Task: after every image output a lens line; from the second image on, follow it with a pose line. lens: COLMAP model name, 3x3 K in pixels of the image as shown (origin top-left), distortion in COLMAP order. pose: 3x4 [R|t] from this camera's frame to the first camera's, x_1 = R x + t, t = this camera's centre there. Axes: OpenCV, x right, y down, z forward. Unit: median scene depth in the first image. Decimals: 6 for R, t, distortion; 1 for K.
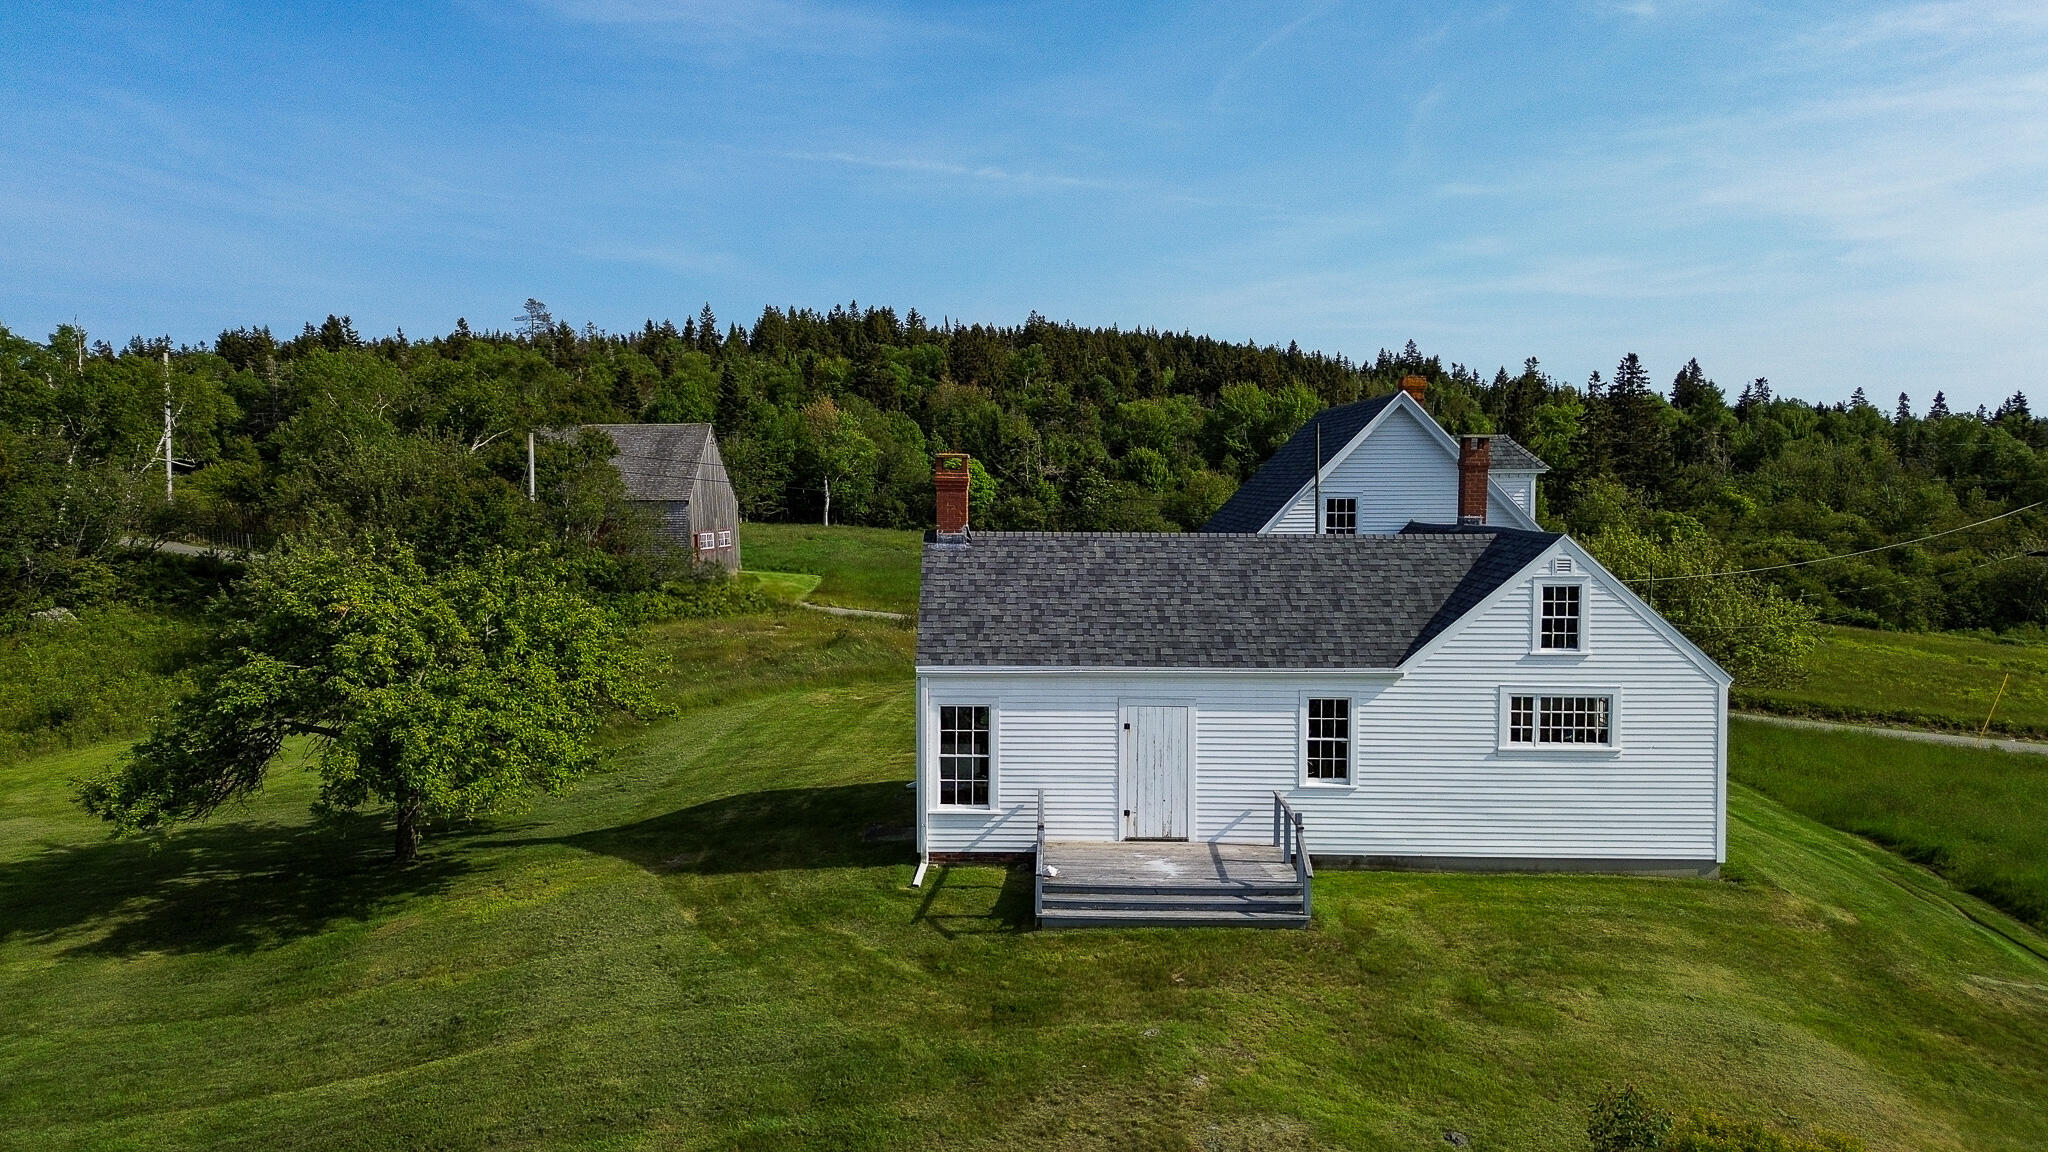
lens RADIAL K [[1449.3, 0, 1029.8], [0, 1449.3, 571.1], [0, 0, 1]] dist [0.071082, -0.075189]
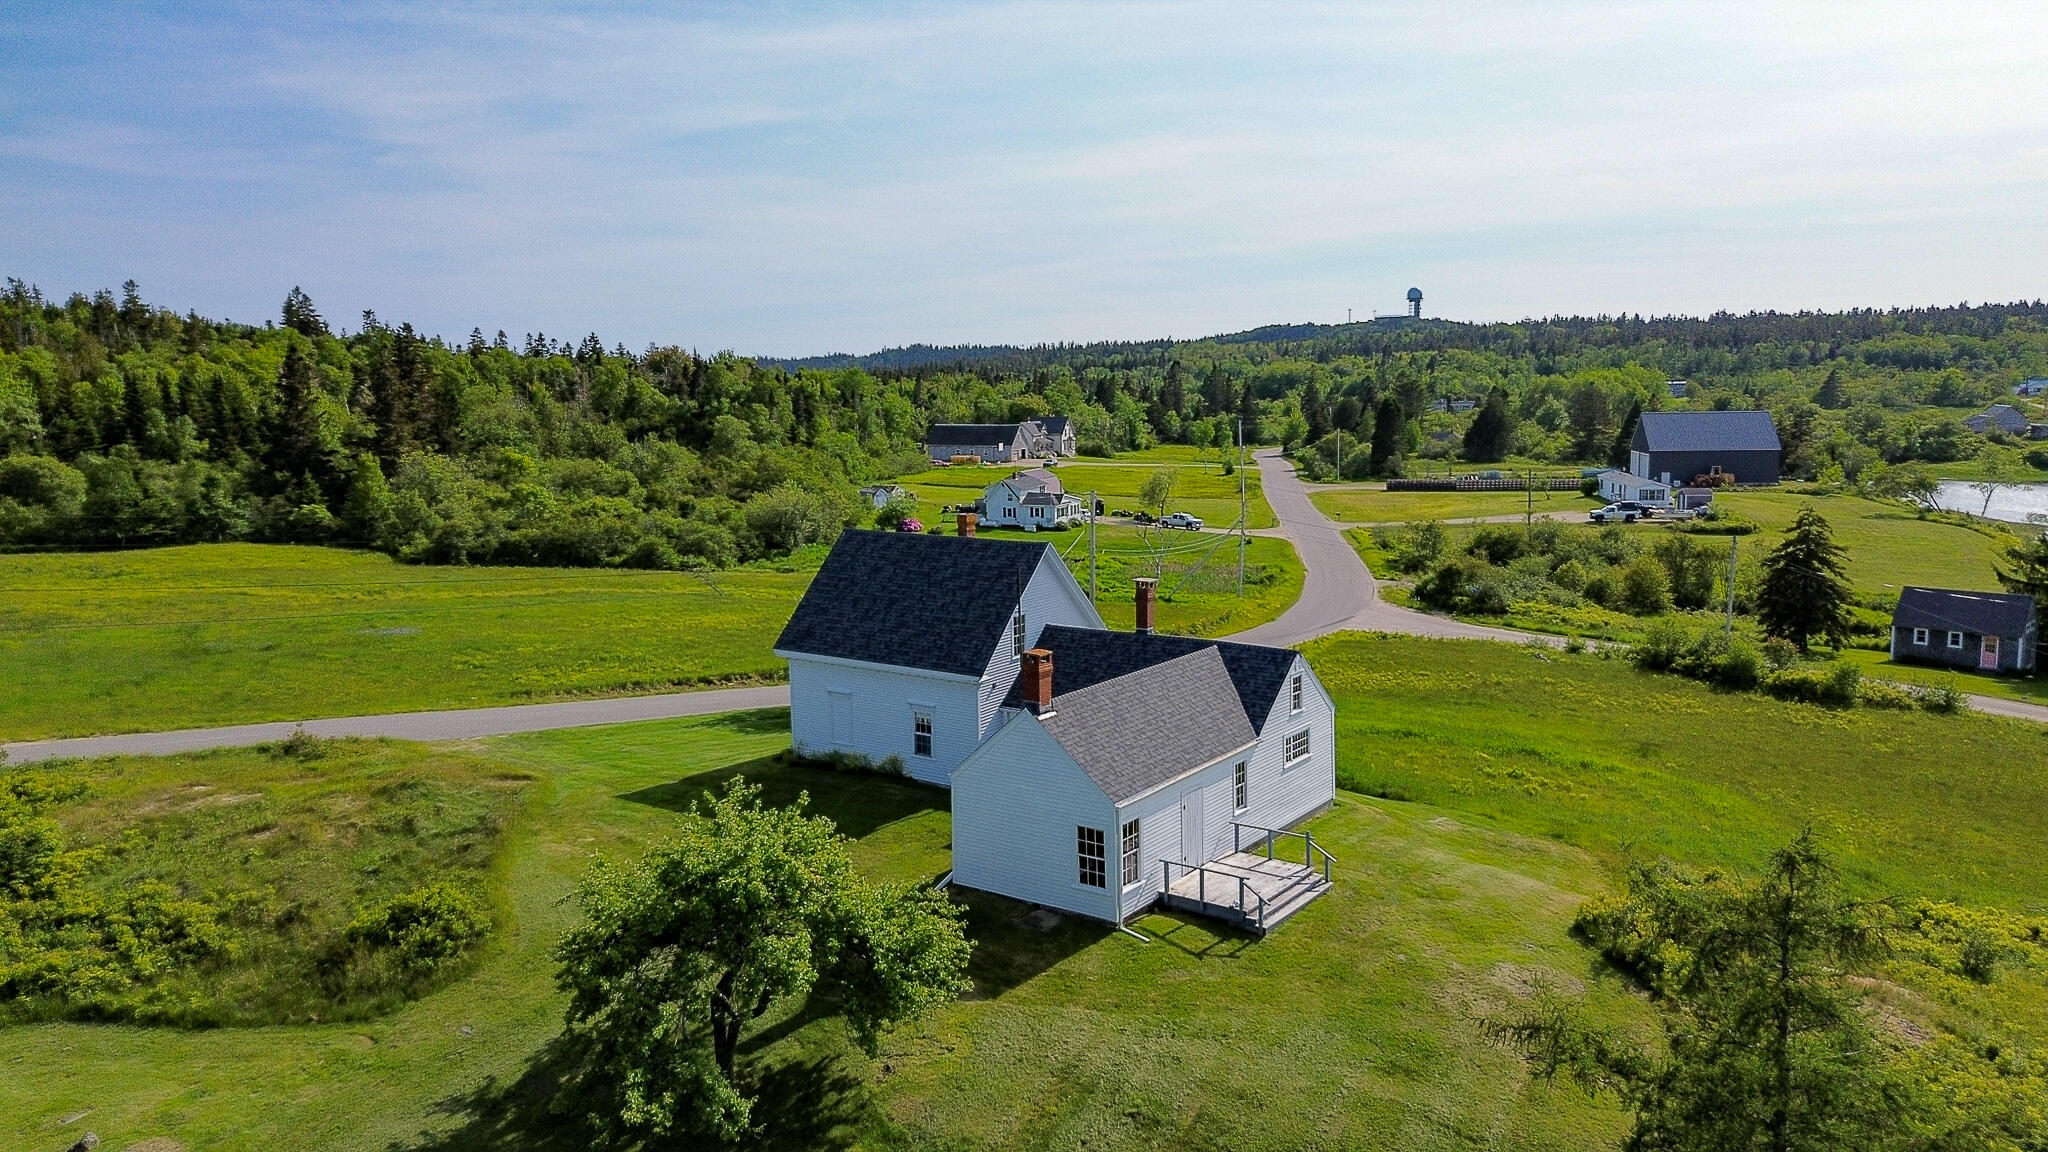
lens RADIAL K [[1443.8, 0, 1026.7], [0, 1443.8, 576.8], [0, 0, 1]] dist [0.103275, -0.132020]
pose [[0.578515, -0.124931, 0.806048, -1.323077], [0.065547, 0.992125, 0.106727, -0.338088], [-0.813034, -0.008909, 0.582148, 0.188523]]
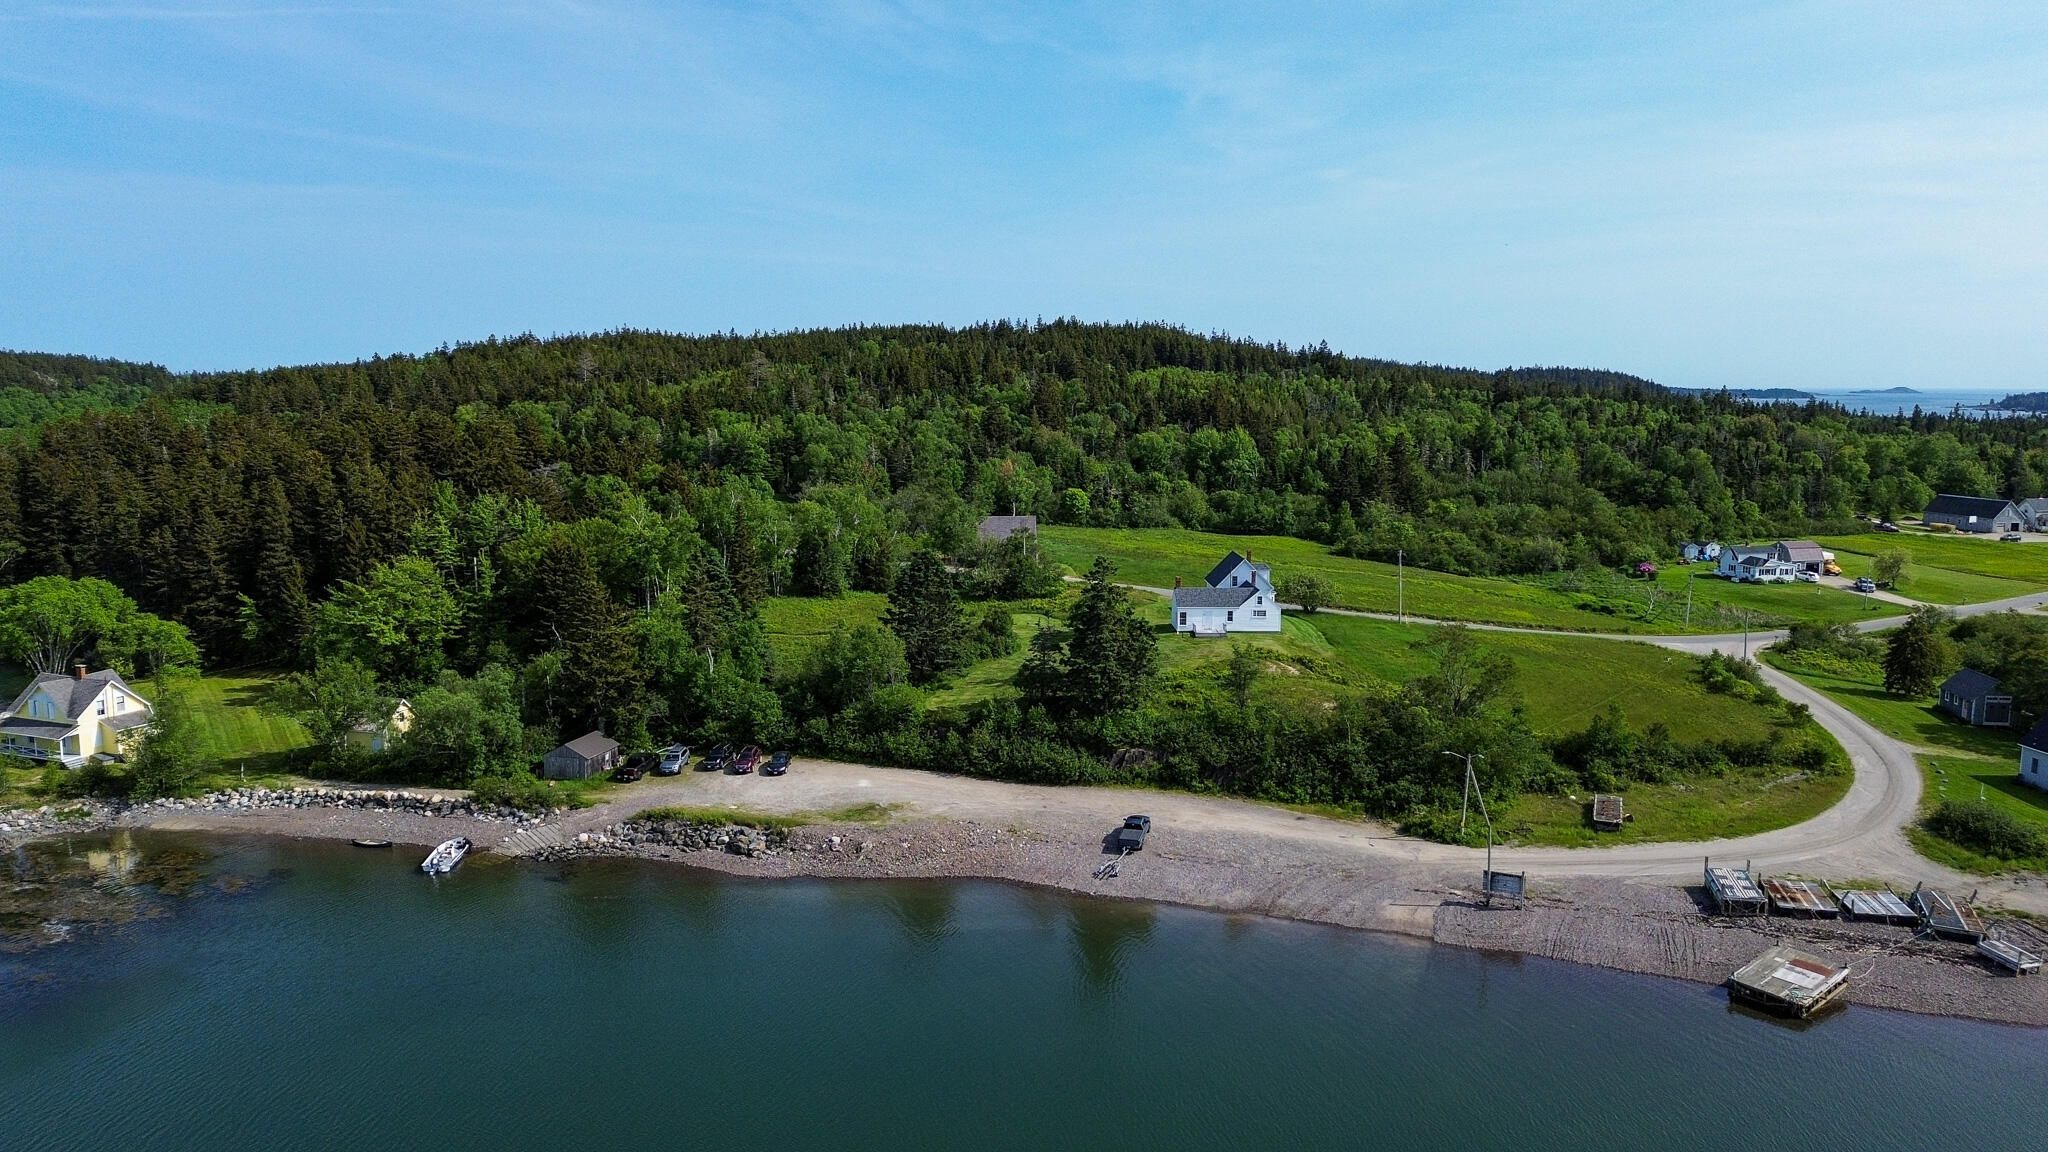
lens RADIAL K [[1439.5, 0, 1025.7], [0, 1439.5, 573.3], [0, 0, 1]] dist [0.085116, -0.089850]
pose [[0.999535, -0.002952, 0.030340, -1.106255], [0.000723, 0.997316, 0.073220, -0.670325], [-0.030475, -0.073165, 0.996854, -6.552340]]
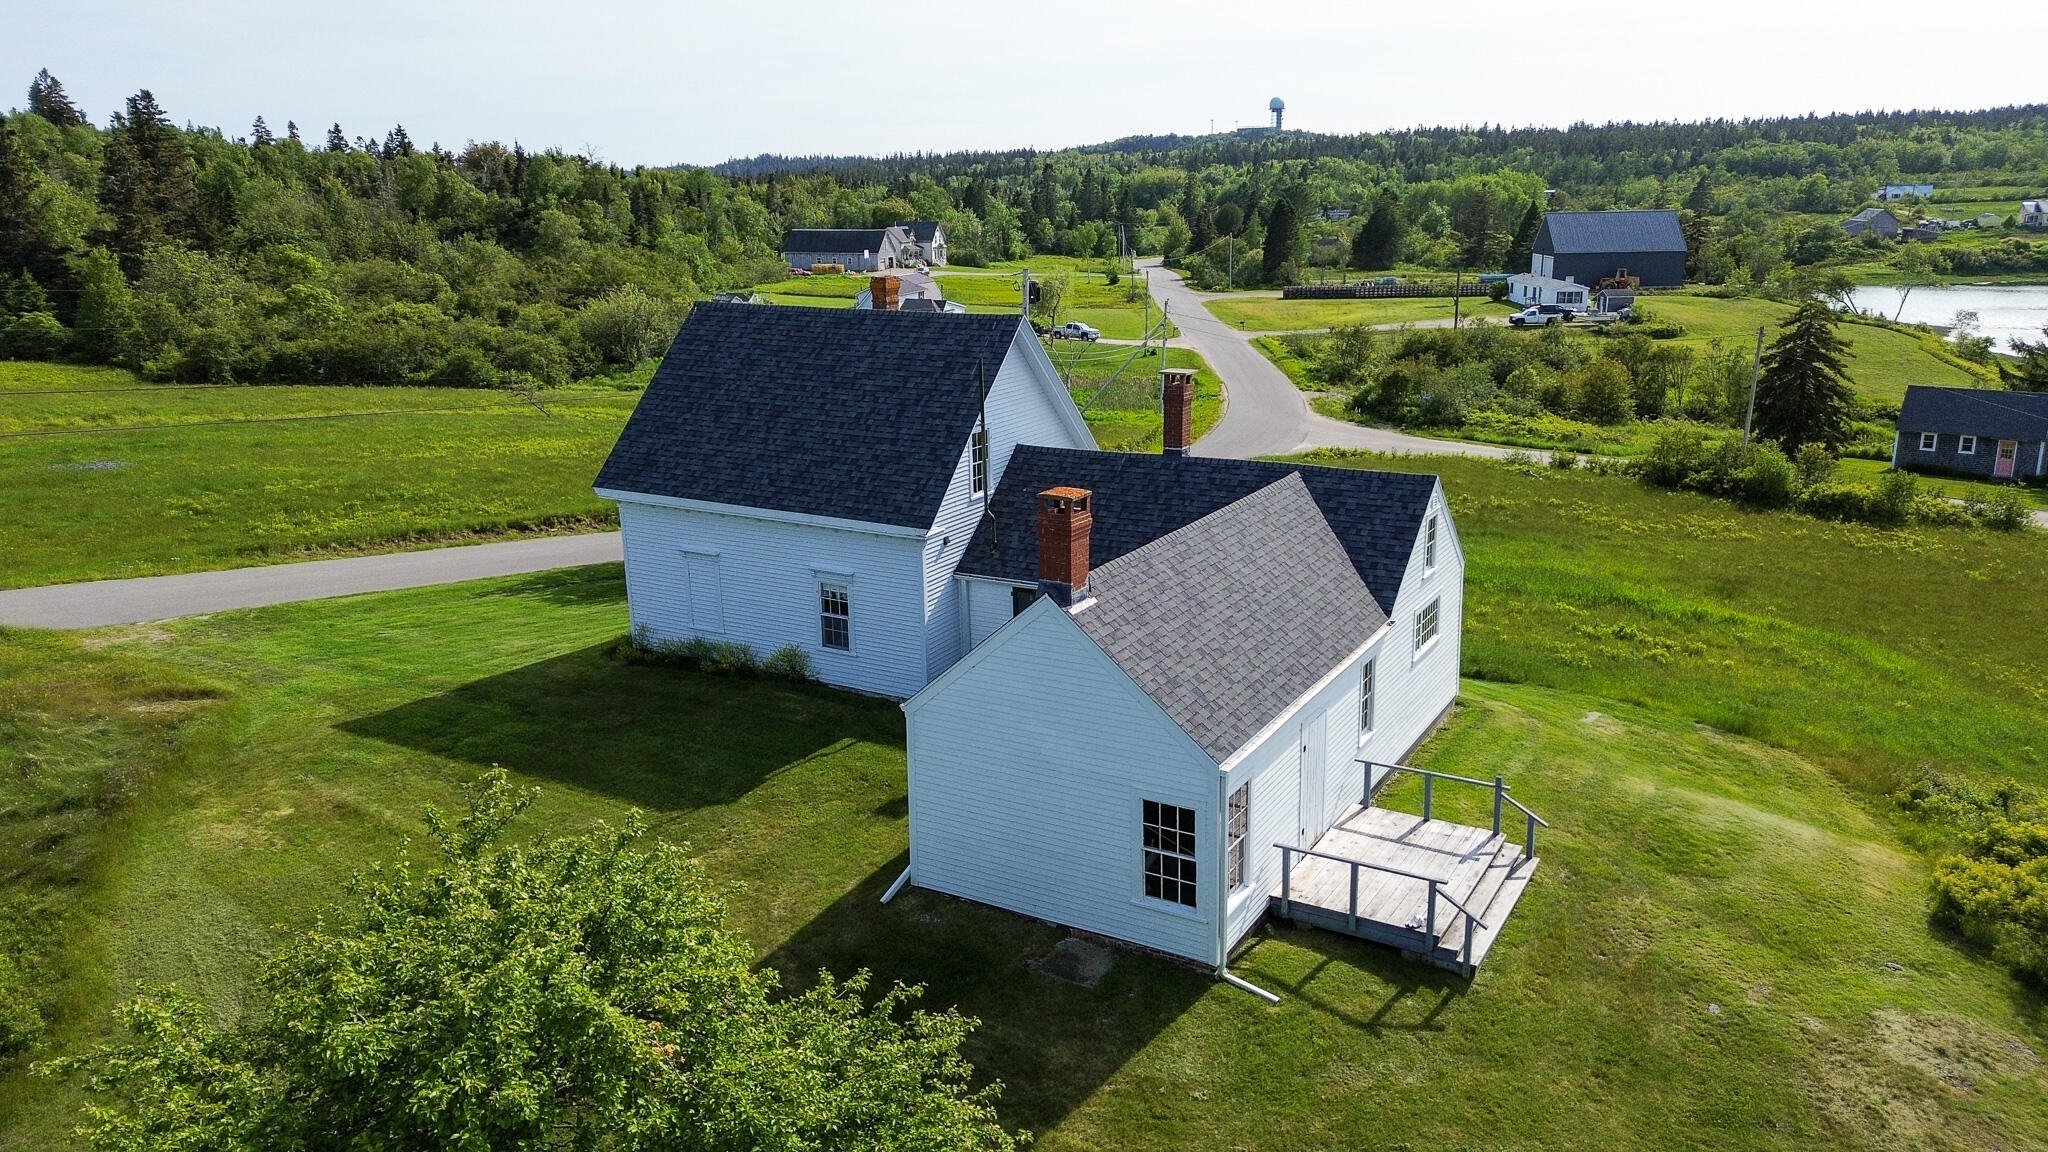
lens RADIAL K [[1439.5, 0, 1025.7], [0, 1439.5, 573.3], [0, 0, 1]] dist [0.085116, -0.089850]
pose [[0.497503, -0.232986, 0.835589, -0.802244], [0.067345, 0.970723, 0.230568, -0.240968], [-0.864844, -0.058436, 0.498628, 0.681898]]
